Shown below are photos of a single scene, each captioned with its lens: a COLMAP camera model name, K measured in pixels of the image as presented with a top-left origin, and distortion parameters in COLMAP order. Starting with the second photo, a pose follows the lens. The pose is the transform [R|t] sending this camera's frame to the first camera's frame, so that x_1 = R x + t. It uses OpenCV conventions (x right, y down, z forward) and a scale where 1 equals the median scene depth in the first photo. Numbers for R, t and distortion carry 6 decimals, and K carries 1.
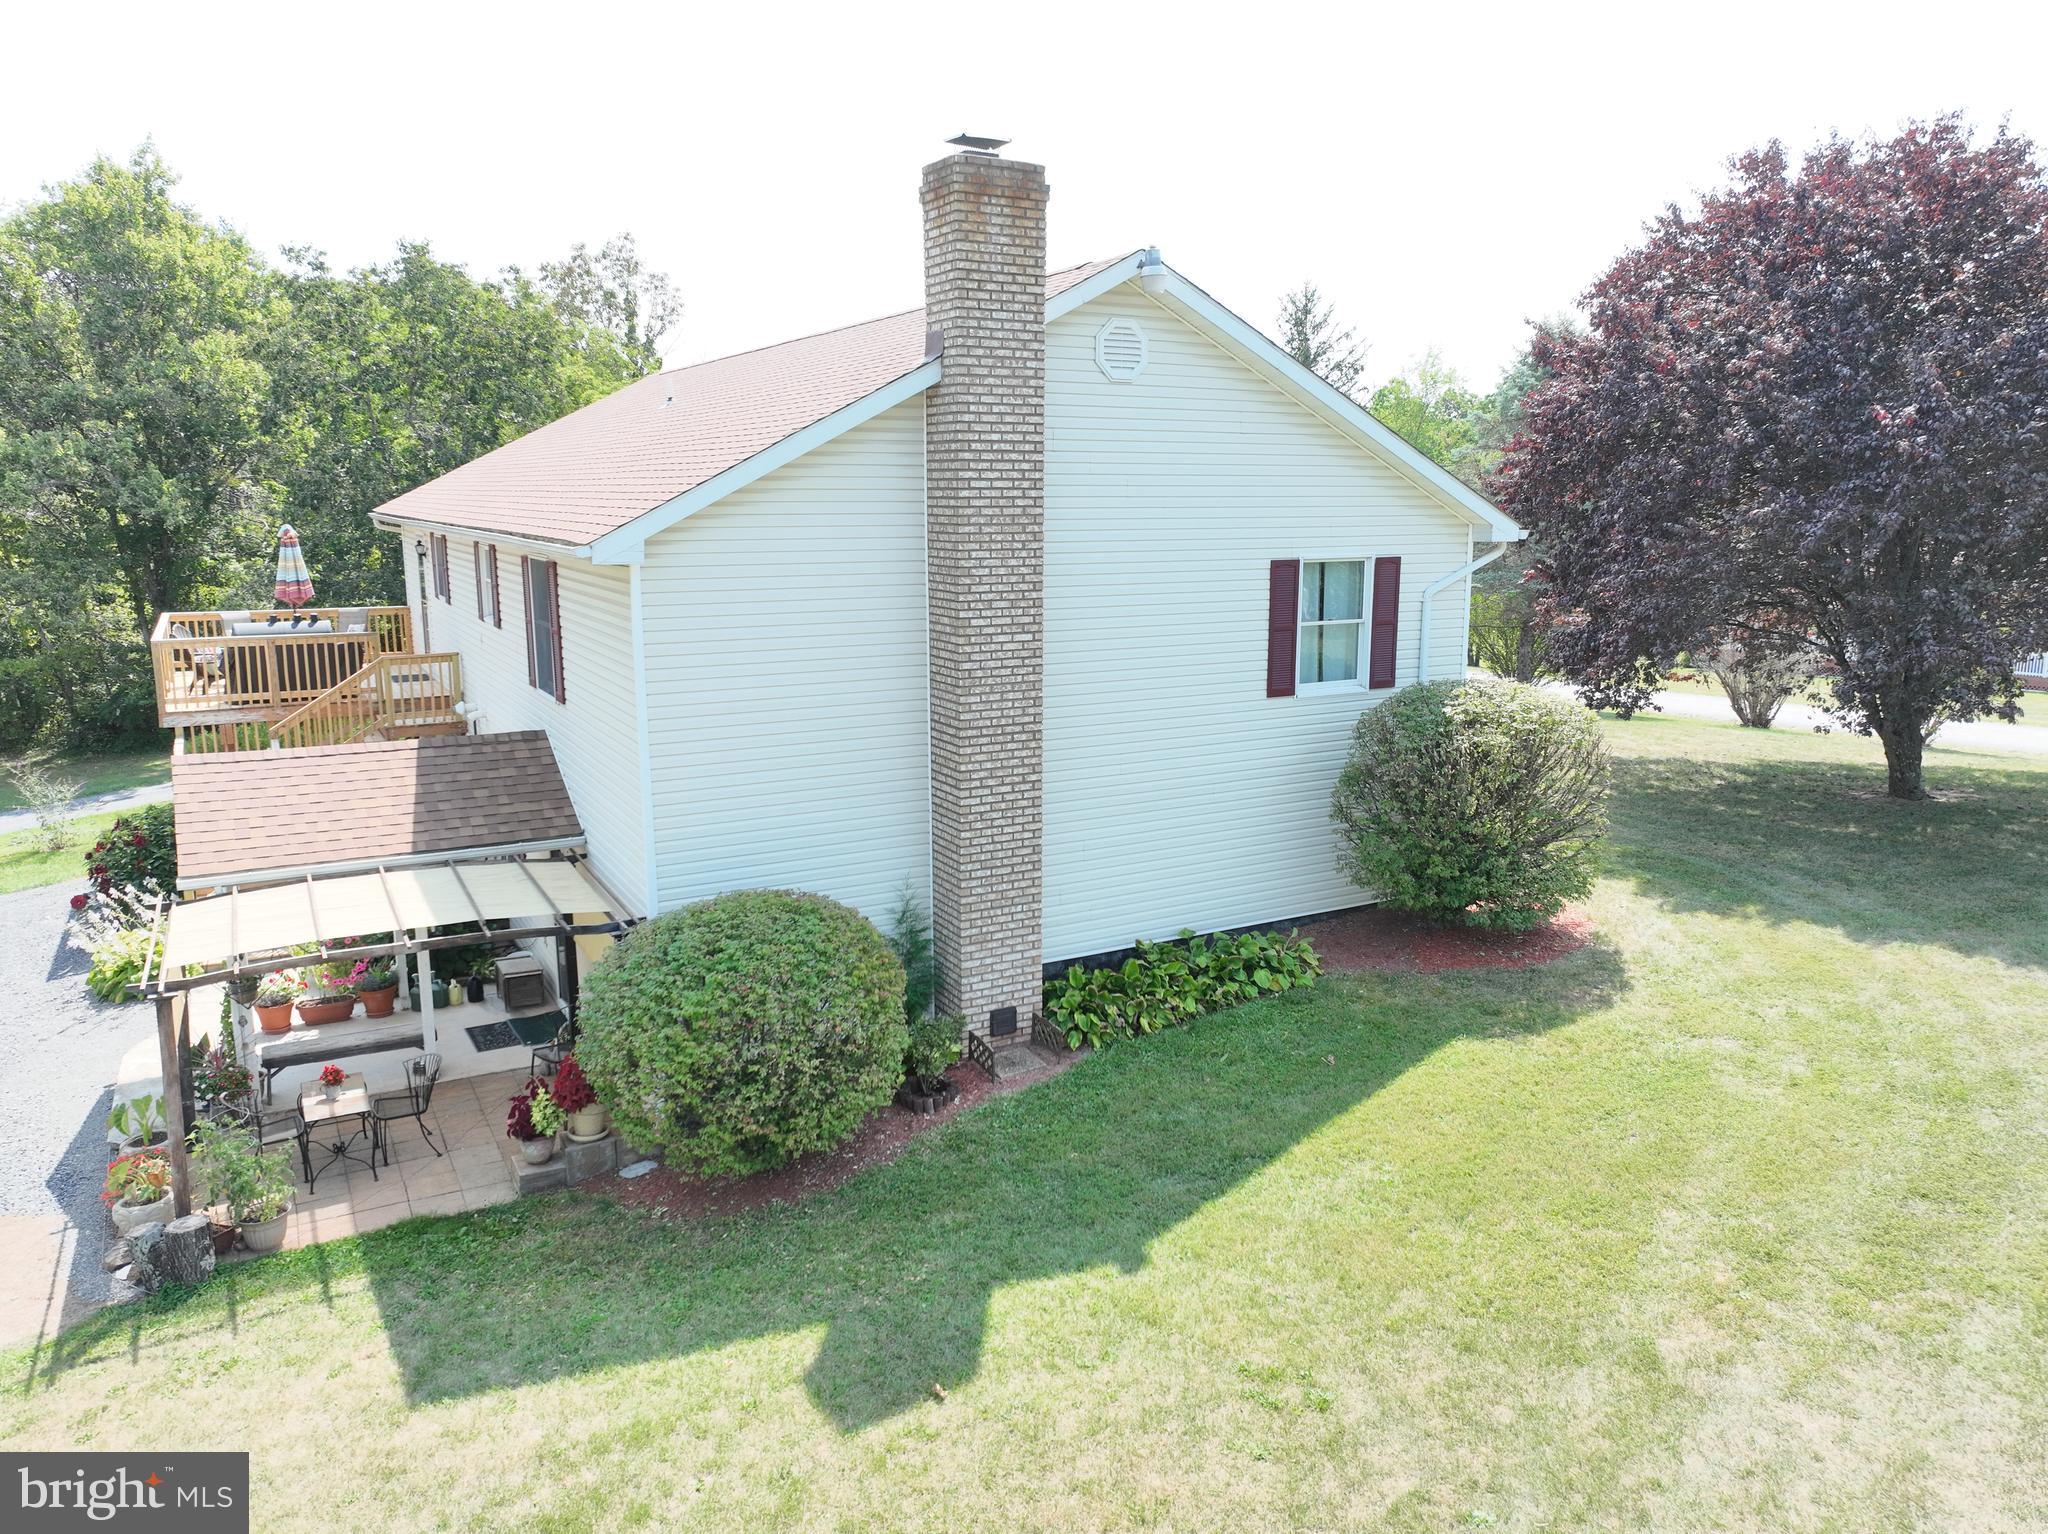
lens RADIAL K [[1437.2, 0, 1032.9], [0, 1437.2, 766.7], [0, 0, 1]] dist [-0.004307, 0.017010]
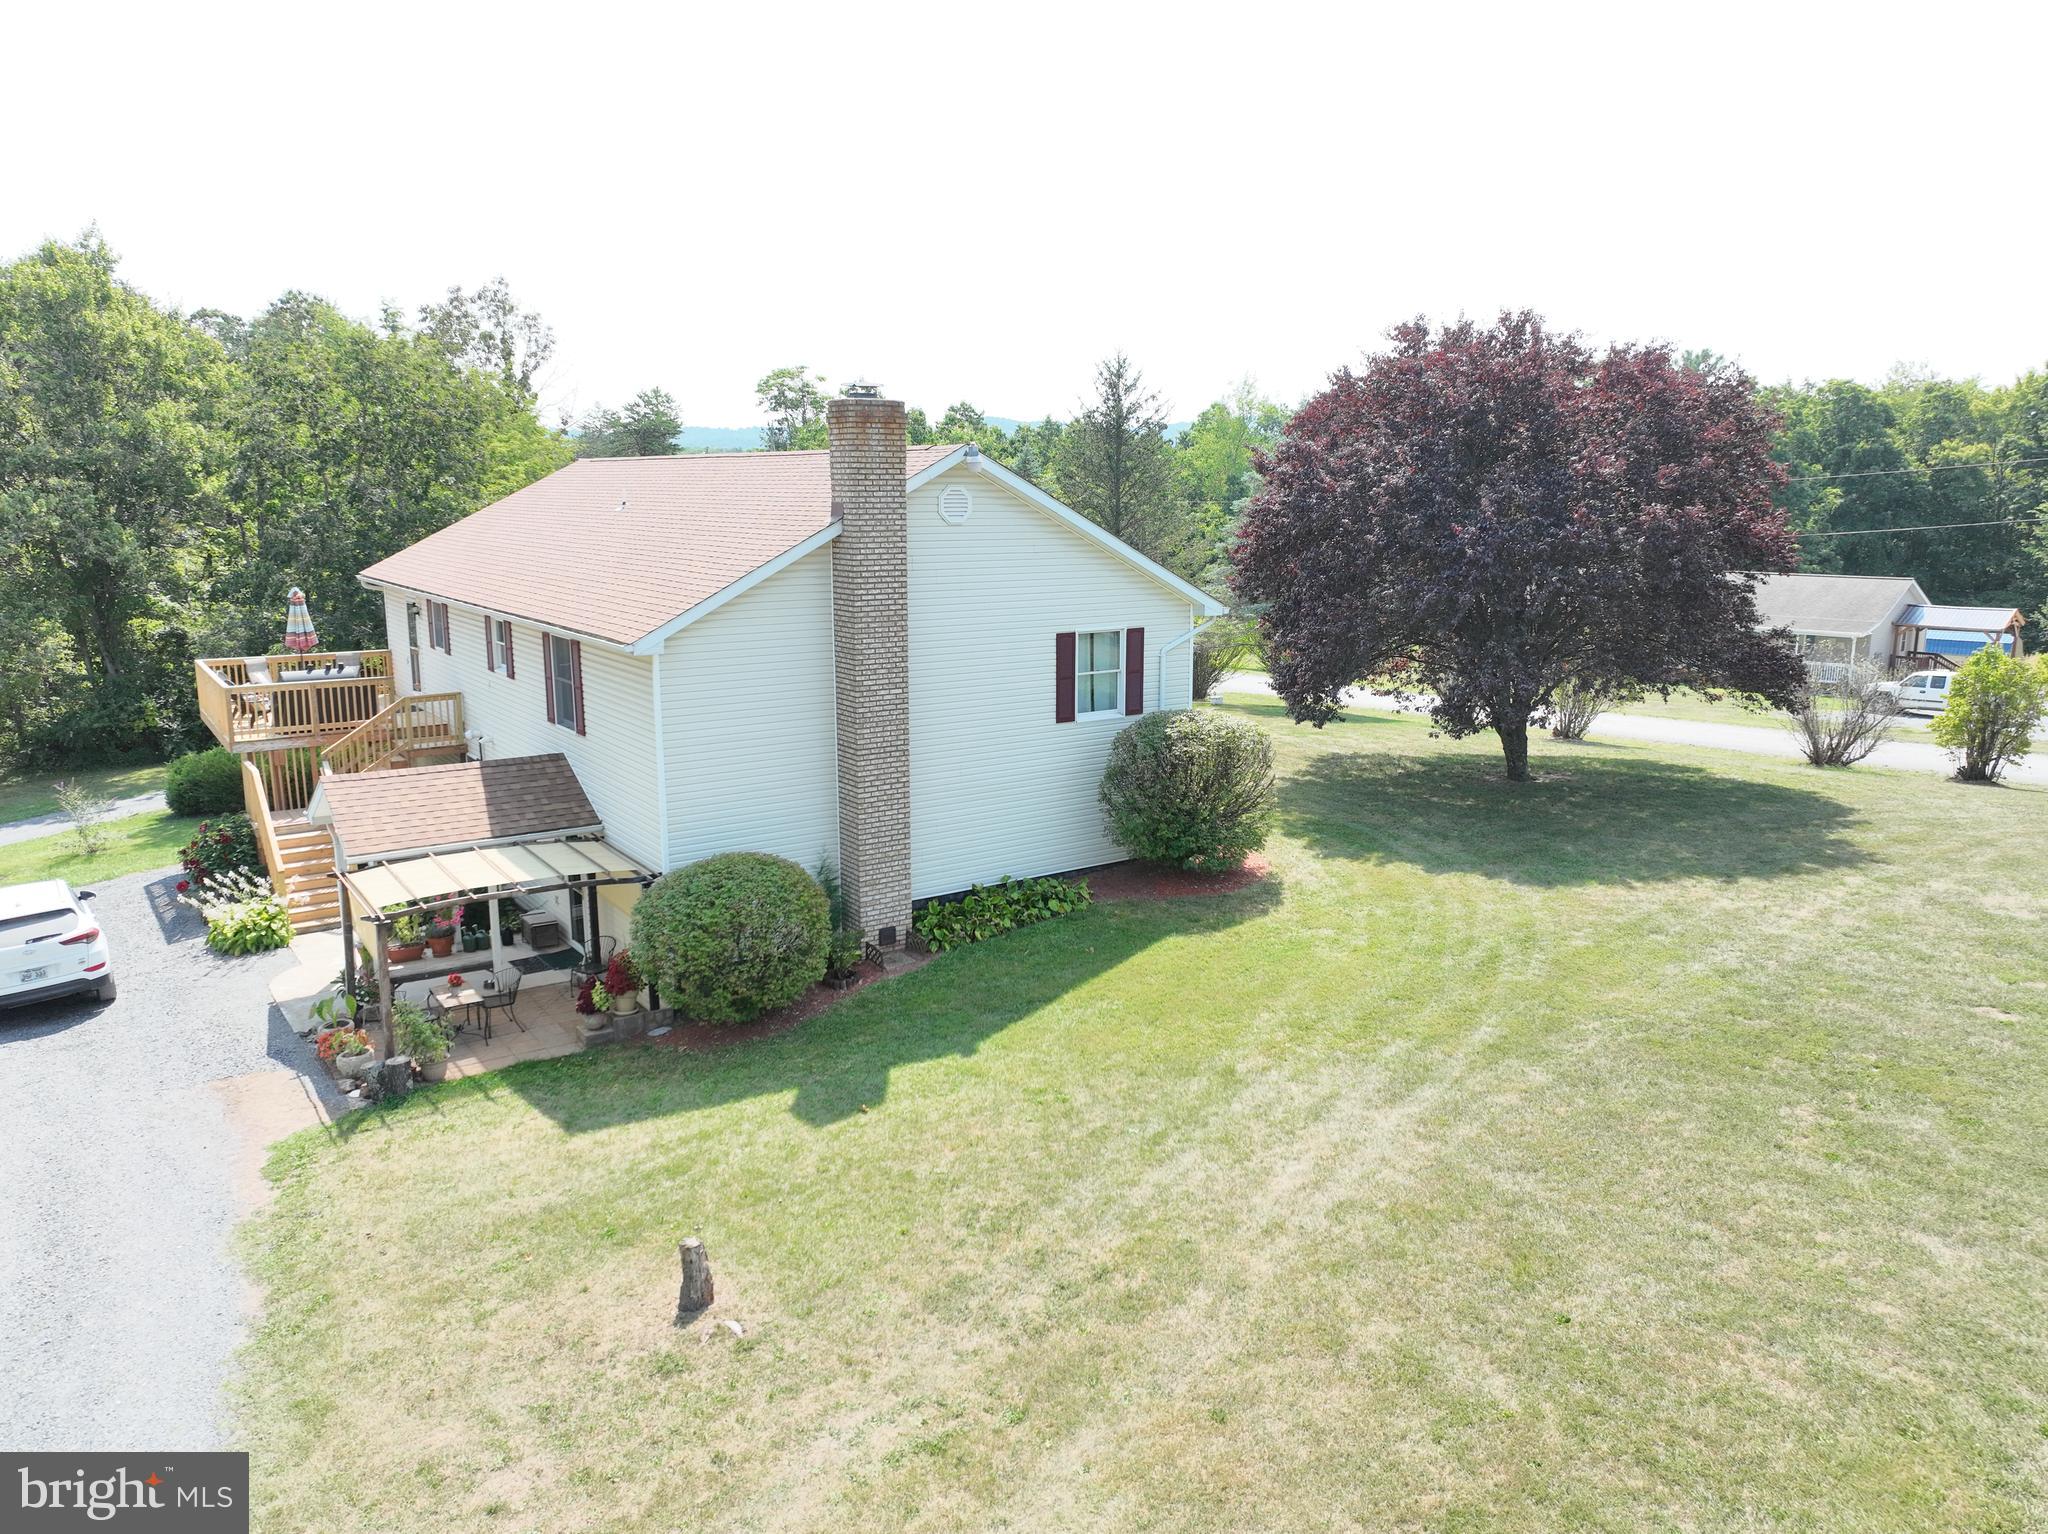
lens RADIAL K [[1437.2, 0, 1032.9], [0, 1437.2, 766.7], [0, 0, 1]] dist [-0.004307, 0.017010]
pose [[0.994678, -0.019091, 0.101244, -0.017661], [0.018785, 0.999816, 0.003982, -0.009703], [-0.101302, -0.002059, 0.994854, -0.560984]]
